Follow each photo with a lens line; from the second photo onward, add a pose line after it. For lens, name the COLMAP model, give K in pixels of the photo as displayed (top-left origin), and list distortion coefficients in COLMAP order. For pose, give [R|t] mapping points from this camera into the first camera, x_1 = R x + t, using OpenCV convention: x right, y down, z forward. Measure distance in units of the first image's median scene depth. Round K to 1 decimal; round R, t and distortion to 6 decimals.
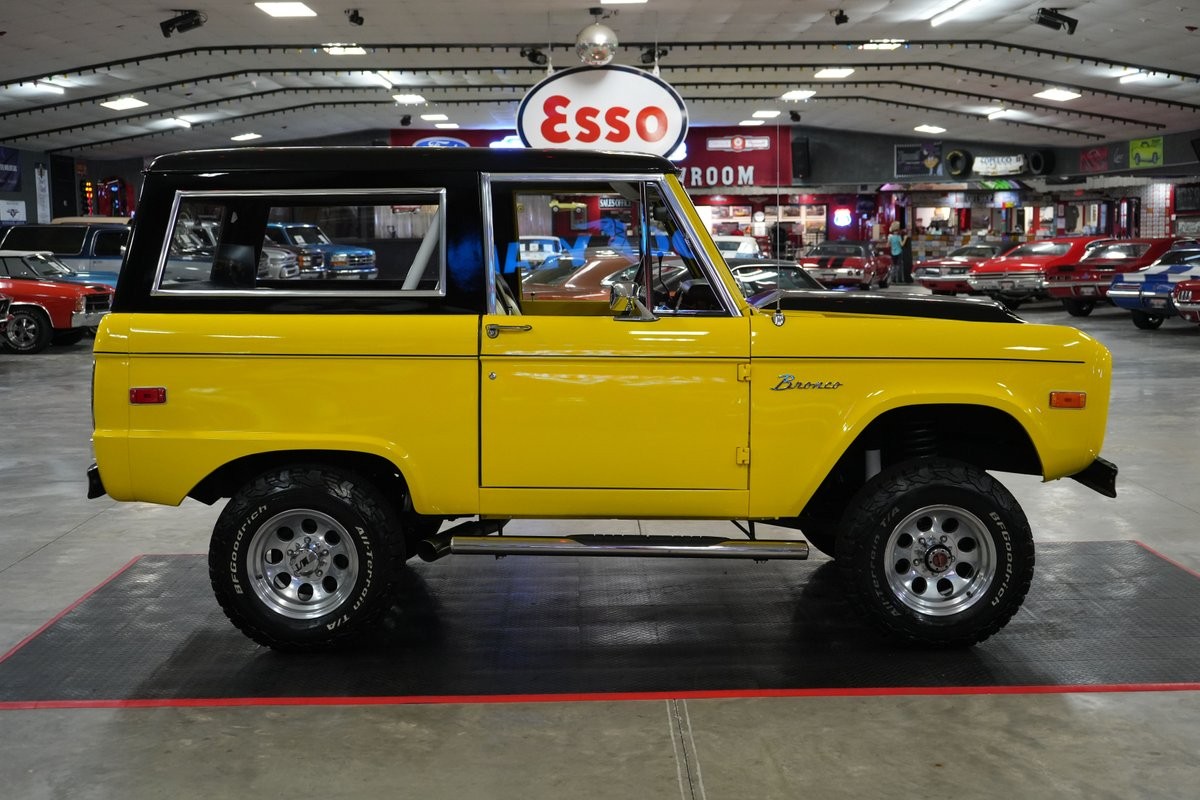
lens RADIAL K [[1582.0, 0, 598.1], [0, 1582.0, 402.1], [0, 0, 1]] dist [-0.026641, 0.052654]
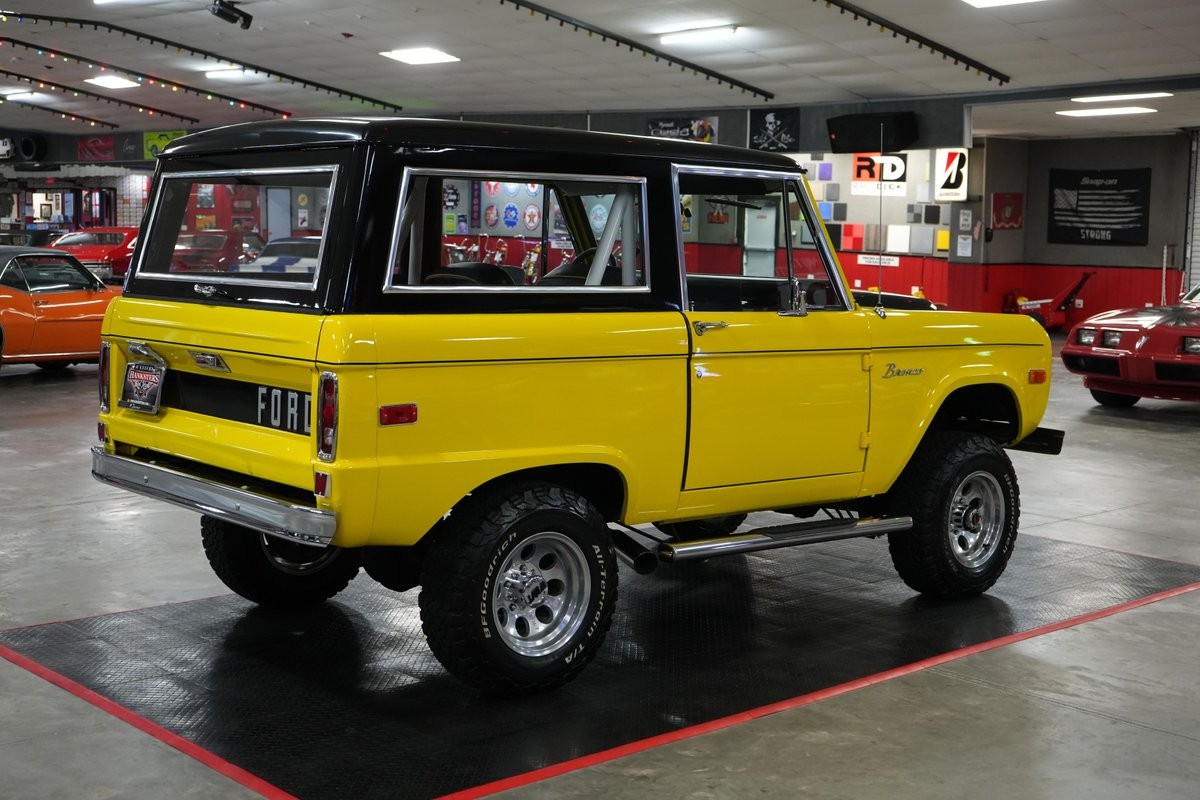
lens RADIAL K [[1590.8, 0, 594.6], [0, 1590.8, 397.1], [0, 0, 1]] dist [-0.012559, 0.007696]
pose [[0.749855, -0.047111, 0.659923, -0.738195], [0.045030, 0.998783, 0.020135, -0.024398], [-0.660068, 0.014618, 0.751064, 0.302578]]
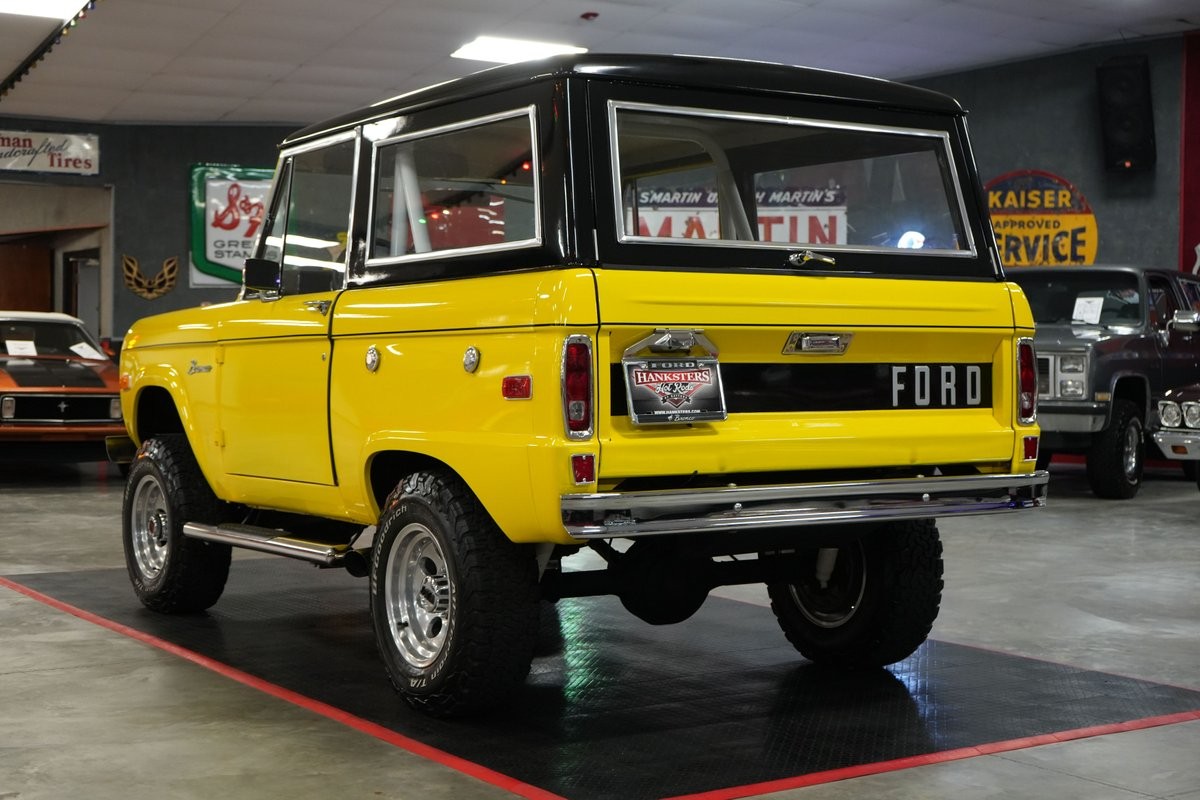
lens RADIAL K [[1768.3, 0, 595.4], [0, 1768.3, 398.0], [0, 0, 1]] dist [-0.017079, -0.000597]
pose [[-0.552339, -0.014188, 0.833499, -0.943345], [0.086117, 0.993535, 0.073979, -0.081600], [-0.829160, 0.112640, -0.547546, 1.664412]]
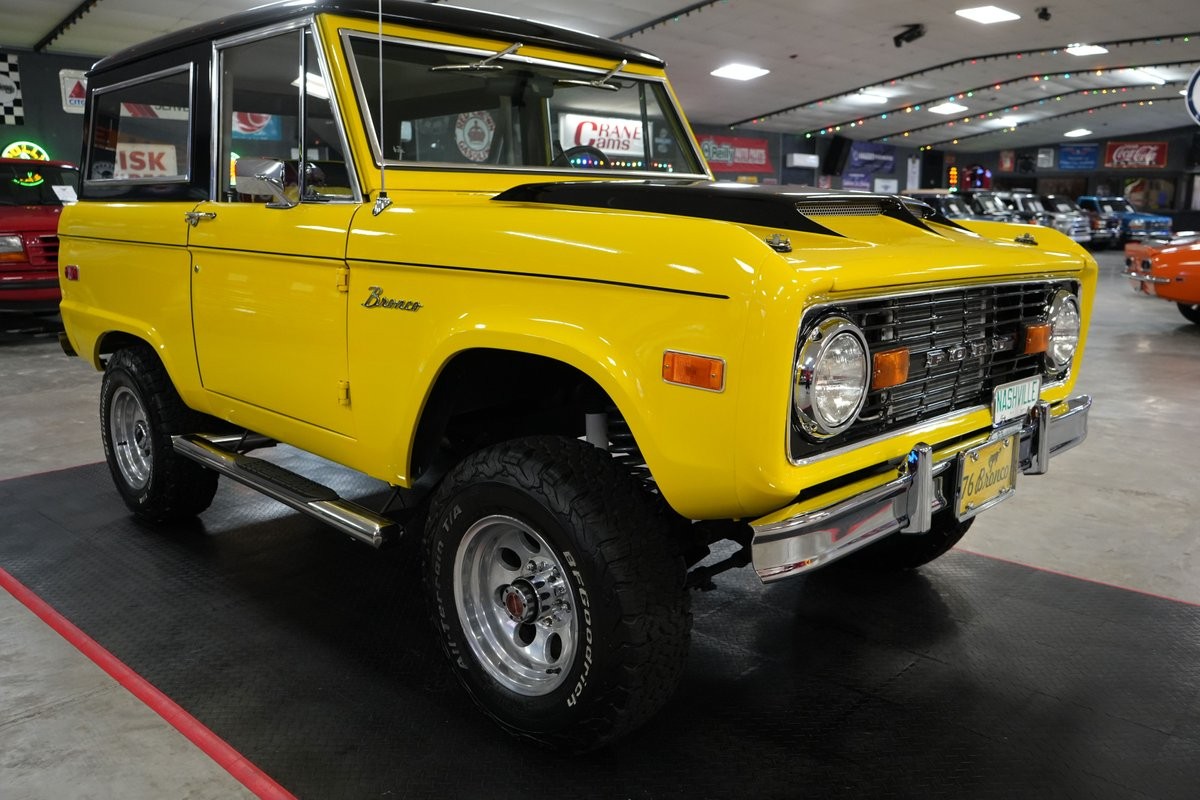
lens RADIAL K [[955.2, 0, 602.5], [0, 955.2, 402.1], [0, 0, 1]] dist [-0.033303, 0.020167]
pose [[0.725047, 0.141570, -0.673992, 0.468668], [-0.079700, 0.989317, 0.122066, -0.025137], [0.684072, -0.034786, 0.728584, 0.739143]]
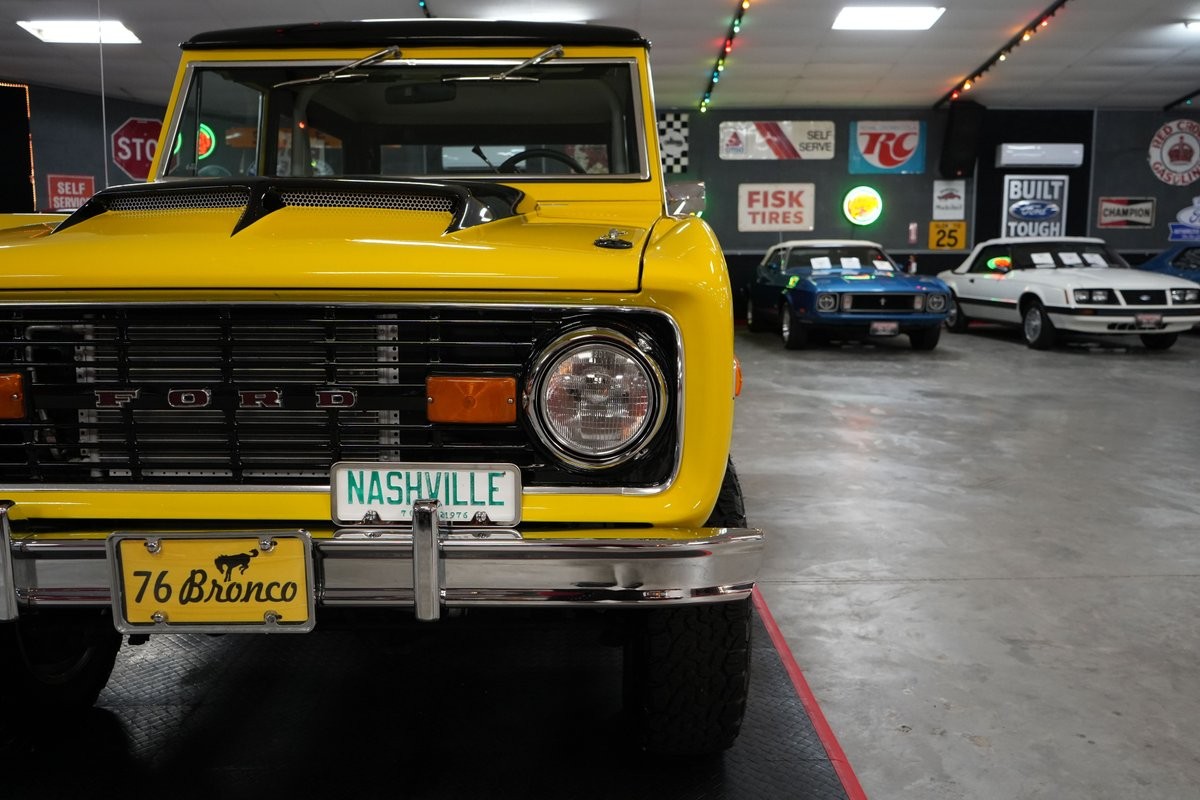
lens RADIAL K [[952.1, 0, 605.0], [0, 952.1, 399.7], [0, 0, 1]] dist [-0.011858, 0.002875]
pose [[0.012132, 0.157758, -0.987403, 0.571752], [-0.102530, 0.982467, 0.155710, -0.060405], [0.994656, 0.099350, 0.028094, 1.205643]]
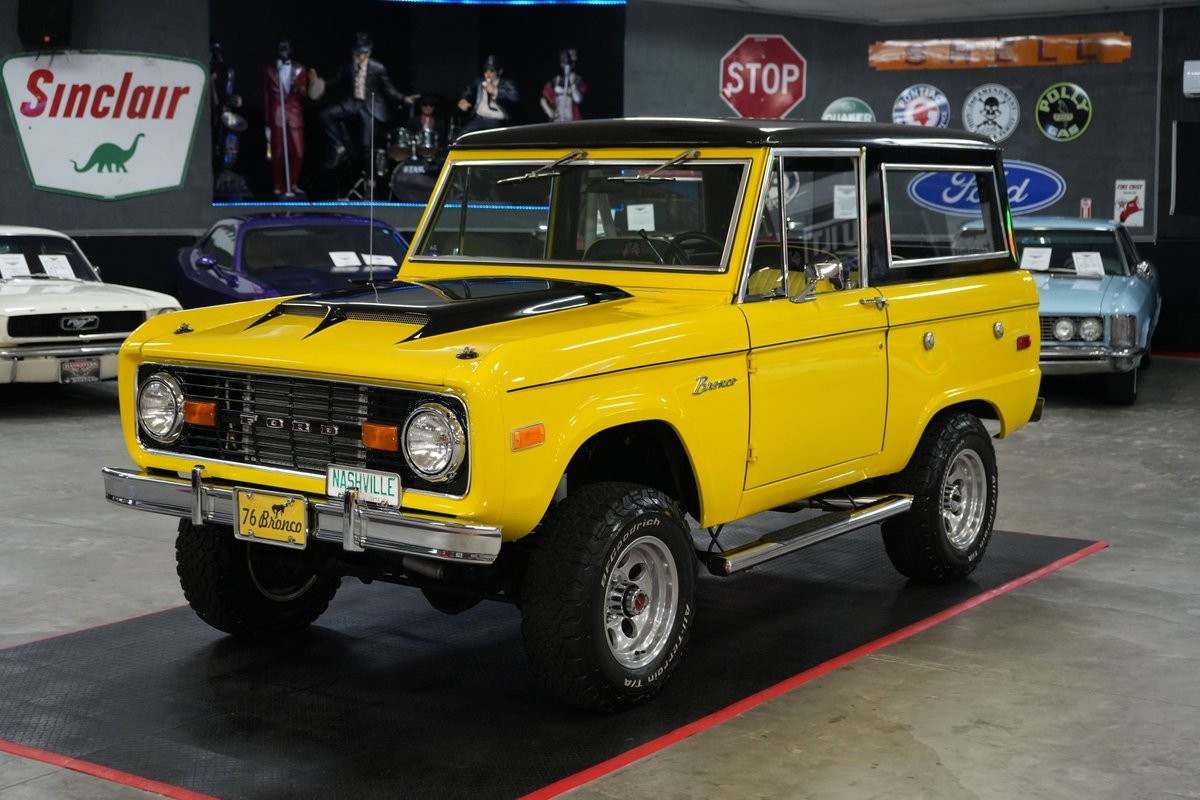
lens RADIAL K [[1815.8, 0, 597.8], [0, 1815.8, 399.5], [0, 0, 1]] dist [-0.016041, 0.005882]
pose [[-0.577814, 0.103831, -0.809537, 0.984953], [-0.084545, 0.978924, 0.185902, -0.211697], [0.811778, 0.175859, -0.556858, 1.762631]]
